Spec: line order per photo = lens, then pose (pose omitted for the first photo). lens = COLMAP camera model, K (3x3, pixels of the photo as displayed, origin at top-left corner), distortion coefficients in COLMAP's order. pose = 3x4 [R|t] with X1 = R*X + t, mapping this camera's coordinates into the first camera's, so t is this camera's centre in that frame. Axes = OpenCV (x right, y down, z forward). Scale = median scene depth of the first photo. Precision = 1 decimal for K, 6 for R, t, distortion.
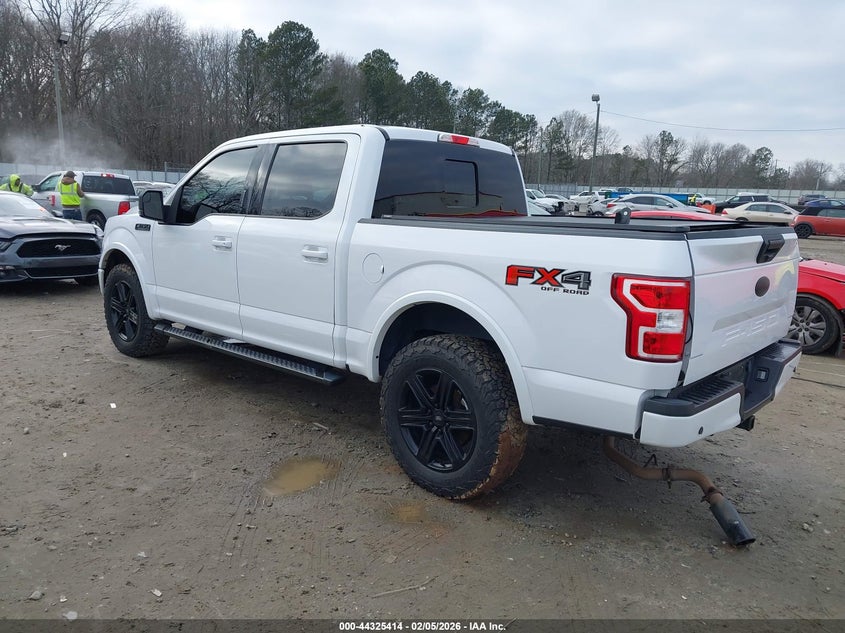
lens RADIAL K [[654.3, 0, 422.5], [0, 654.3, 316.5], [0, 0, 1]] dist [-0.001393, -0.002355]
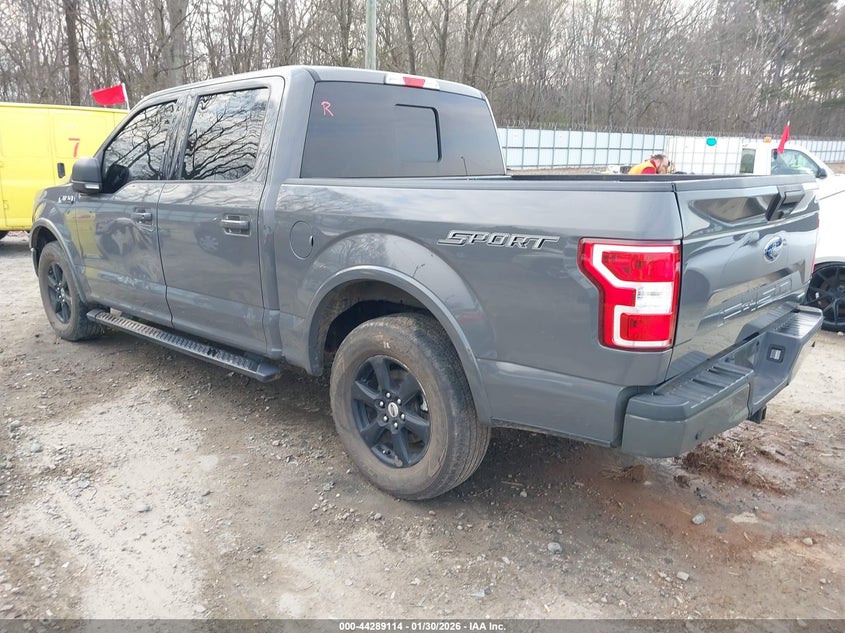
lens RADIAL K [[654.3, 0, 422.5], [0, 654.3, 316.5], [0, 0, 1]] dist [-0.001393, -0.002355]
pose [[0.999257, -0.033980, -0.018186, 0.114513], [0.035000, 0.997642, 0.059037, -0.025054], [0.016137, -0.059629, 0.998090, 0.217857]]
